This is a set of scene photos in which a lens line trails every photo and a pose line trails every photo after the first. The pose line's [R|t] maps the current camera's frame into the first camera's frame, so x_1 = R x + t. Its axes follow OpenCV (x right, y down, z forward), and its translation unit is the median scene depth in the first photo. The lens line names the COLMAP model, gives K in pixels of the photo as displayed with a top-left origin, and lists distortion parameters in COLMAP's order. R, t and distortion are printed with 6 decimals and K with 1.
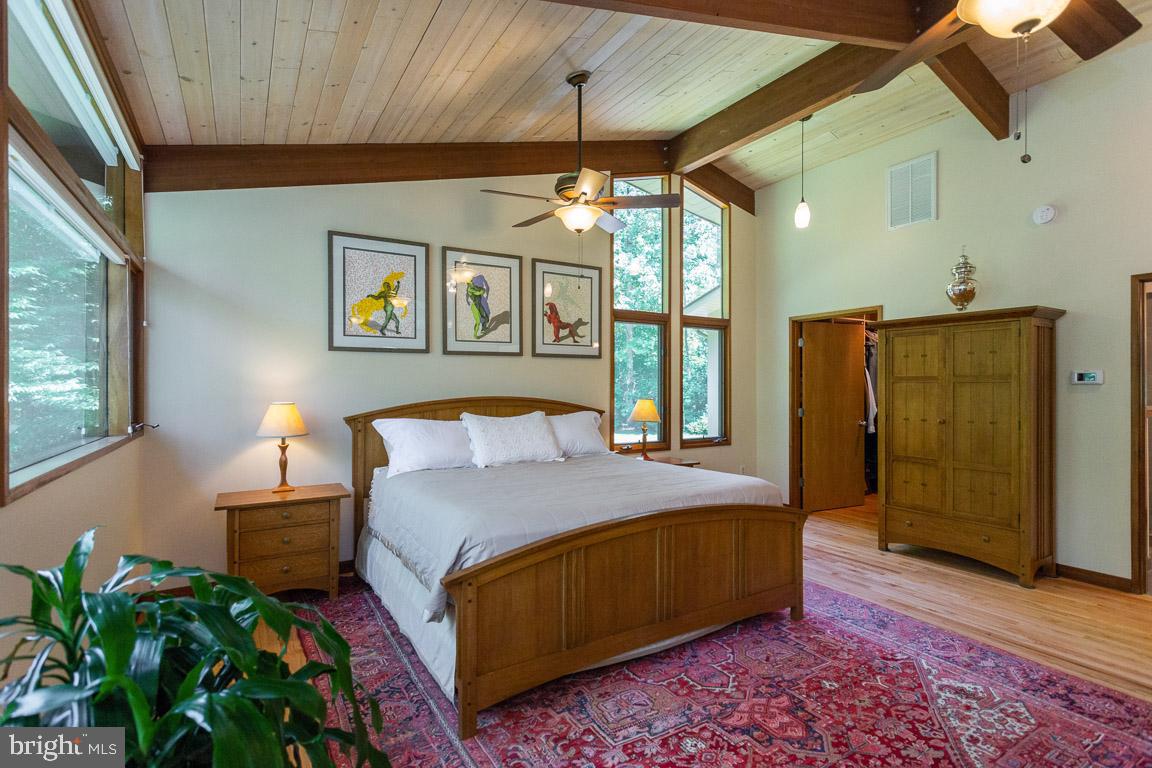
lens RADIAL K [[548.8, 0, 583.7], [0, 548.8, 383.7], [0, 0, 1]] dist [0.000646, -0.000035]
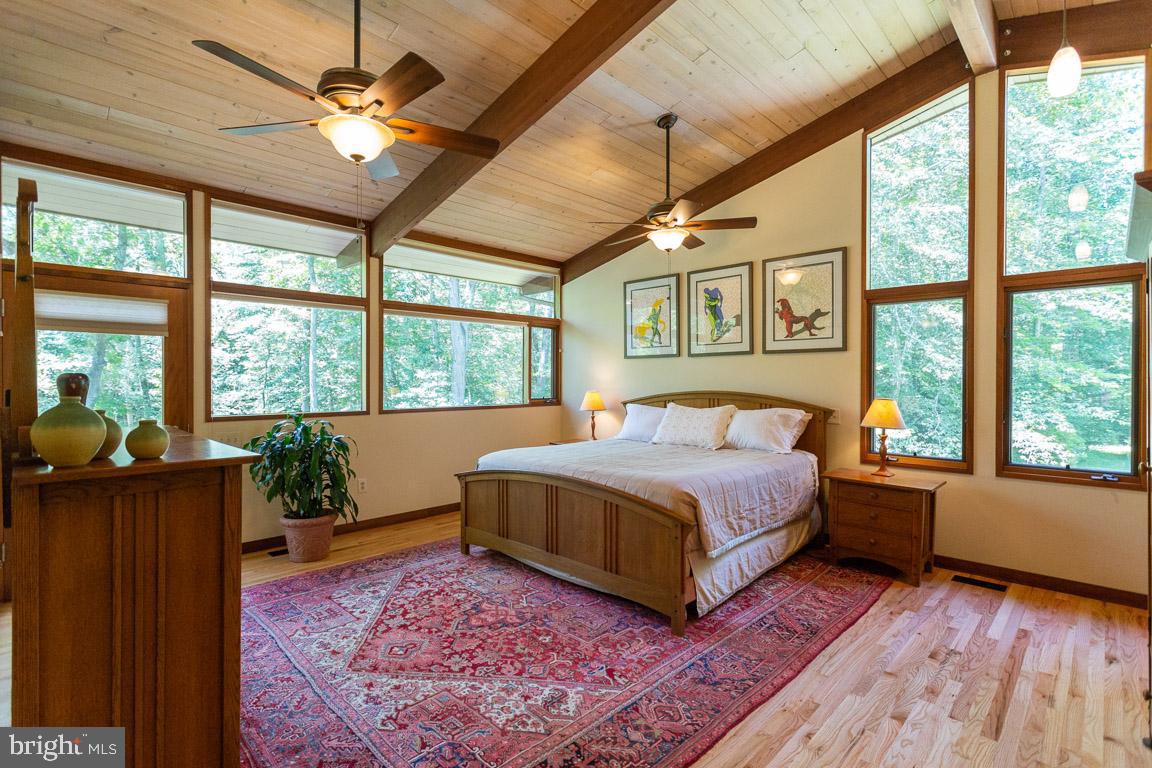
lens RADIAL K [[549.1, 0, 587.1], [0, 549.1, 374.8], [0, 0, 1]] dist [-0.001732, -0.000401]
pose [[0.250788, -0.009092, -0.967999, 1.104832], [0.002192, 0.999959, -0.008824, -0.001357], [0.968040, 0.000092, 0.250798, 0.546531]]
